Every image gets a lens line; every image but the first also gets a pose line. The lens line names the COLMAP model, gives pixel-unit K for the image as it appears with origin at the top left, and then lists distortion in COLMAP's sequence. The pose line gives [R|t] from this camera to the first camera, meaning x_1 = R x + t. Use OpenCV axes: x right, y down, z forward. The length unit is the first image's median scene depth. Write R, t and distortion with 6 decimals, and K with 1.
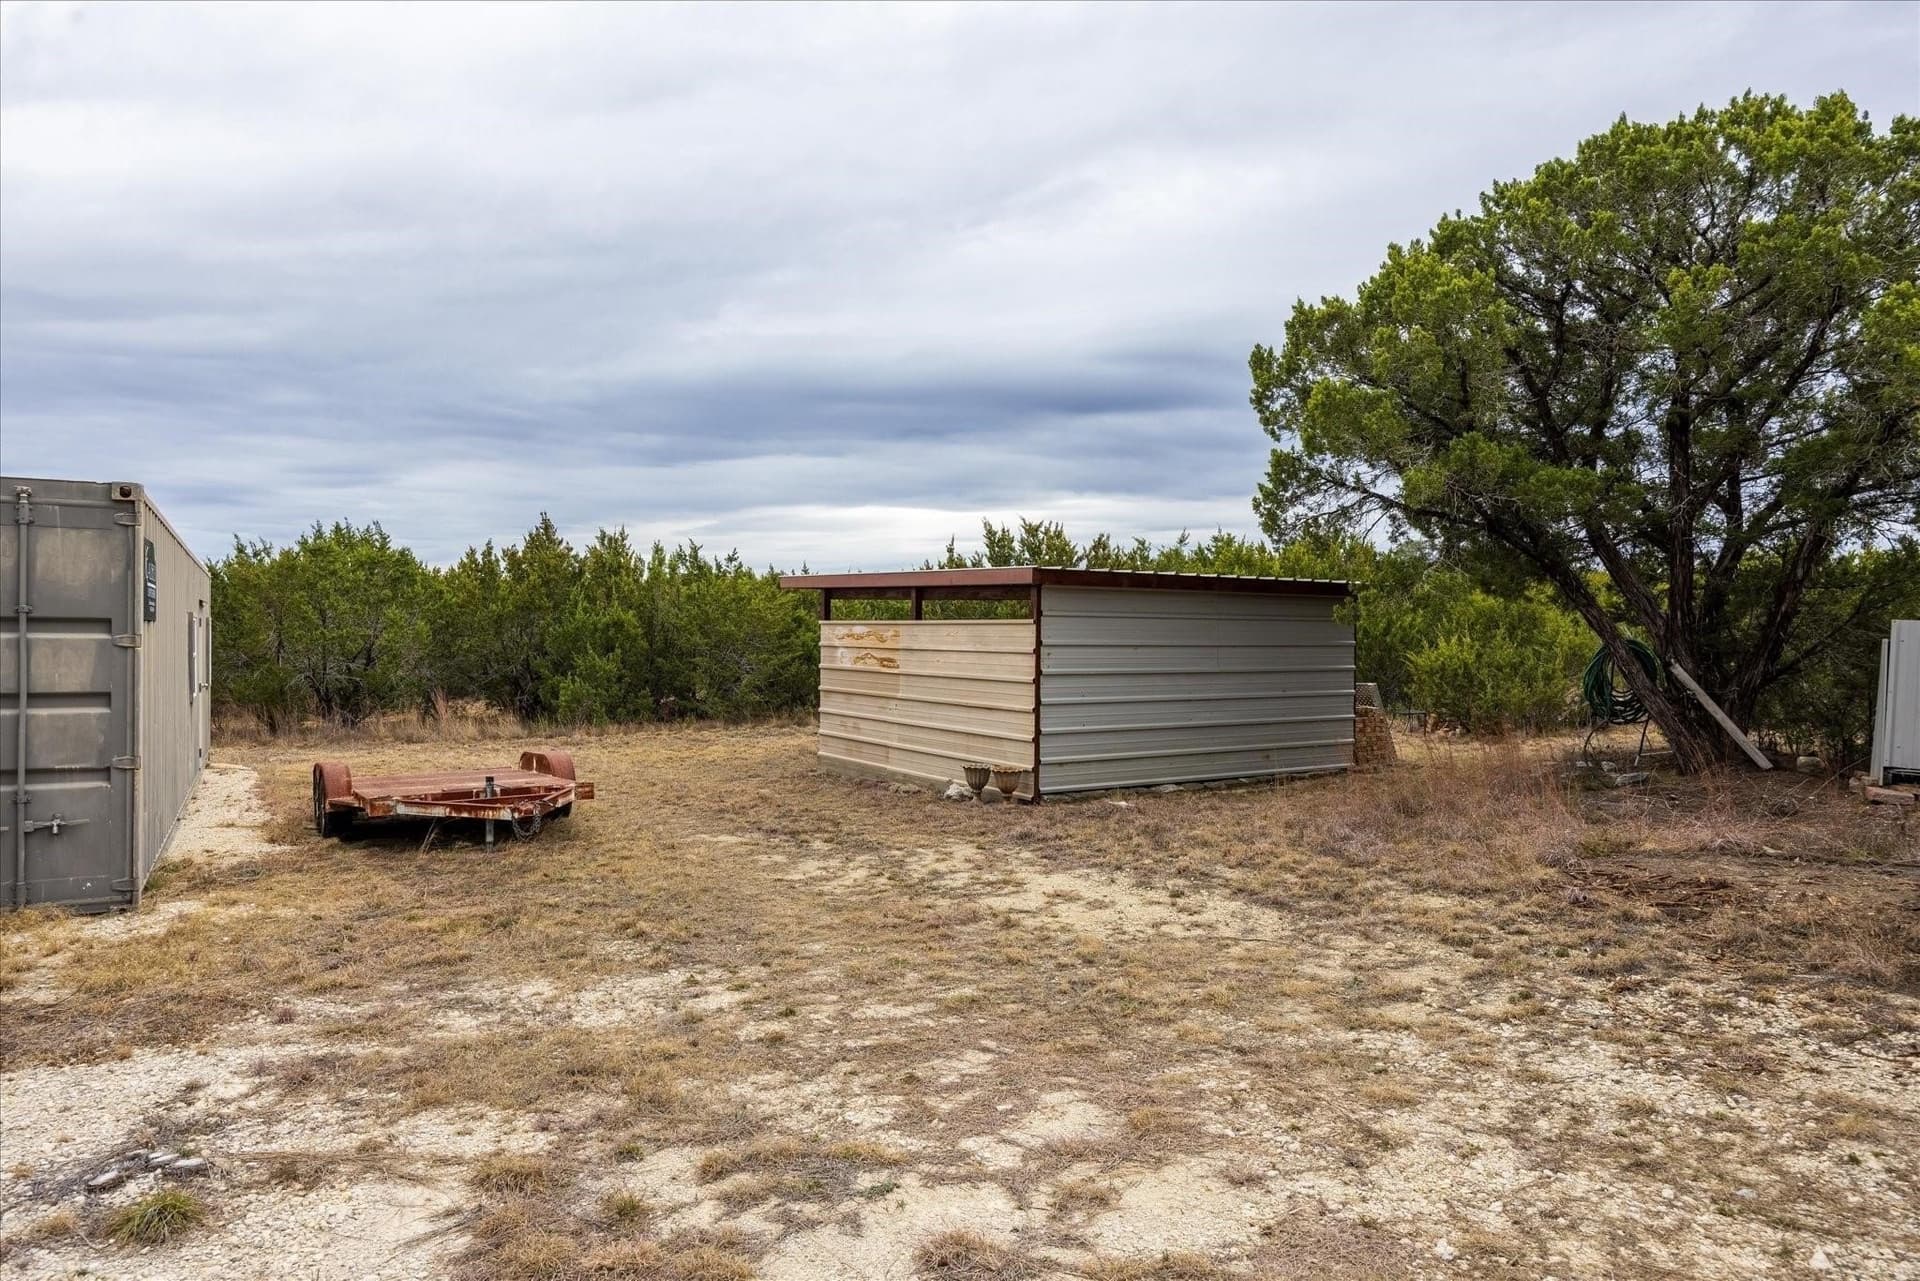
lens RADIAL K [[1188.7, 0, 960.0], [0, 1188.7, 640.5], [0, 0, 1]] dist [-0.004964, -0.003226]
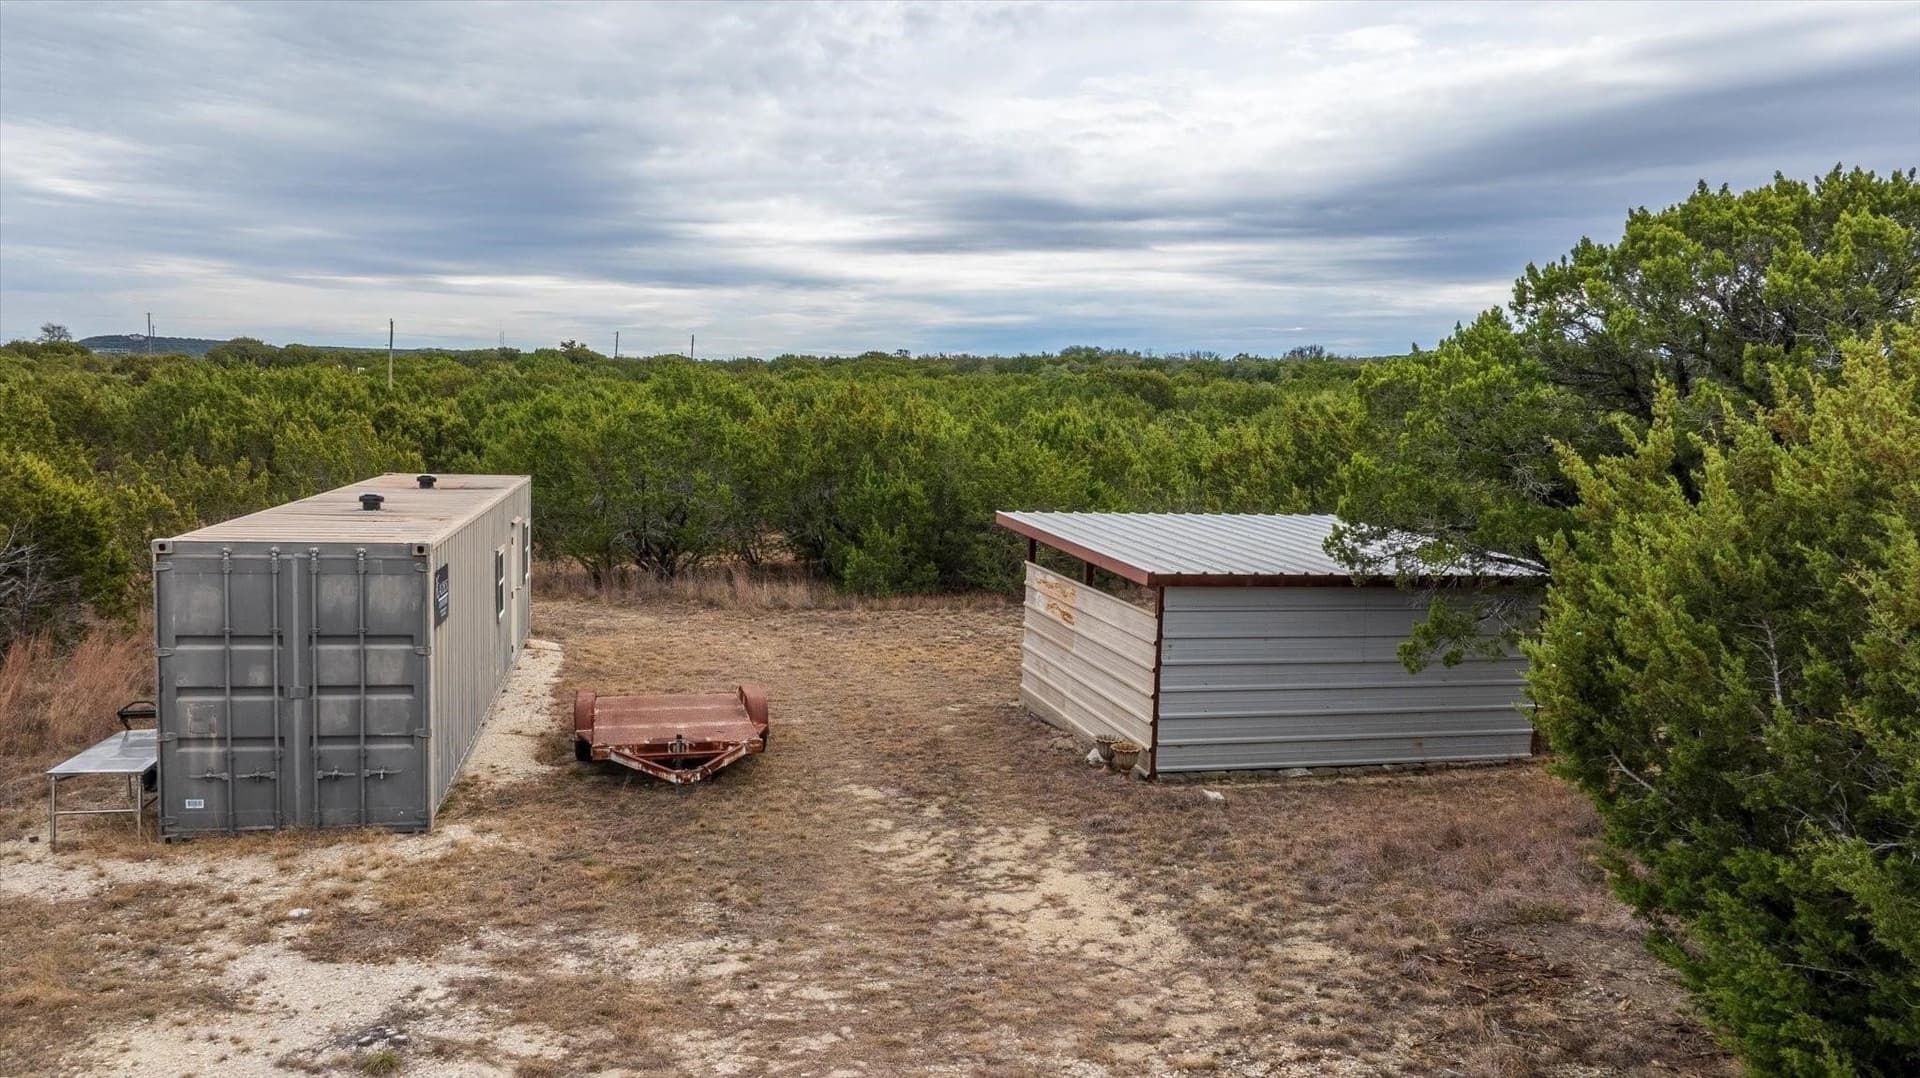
lens RADIAL K [[1447.9, 0, 960.0], [0, 1447.9, 539.0], [0, 0, 1]] dist [0.003462, -0.075890]
pose [[0.949450, 0.051662, -0.309637, 0.623129], [-0.024987, 0.995673, 0.089504, -0.416220], [0.312921, -0.077242, 0.946633, -0.619850]]
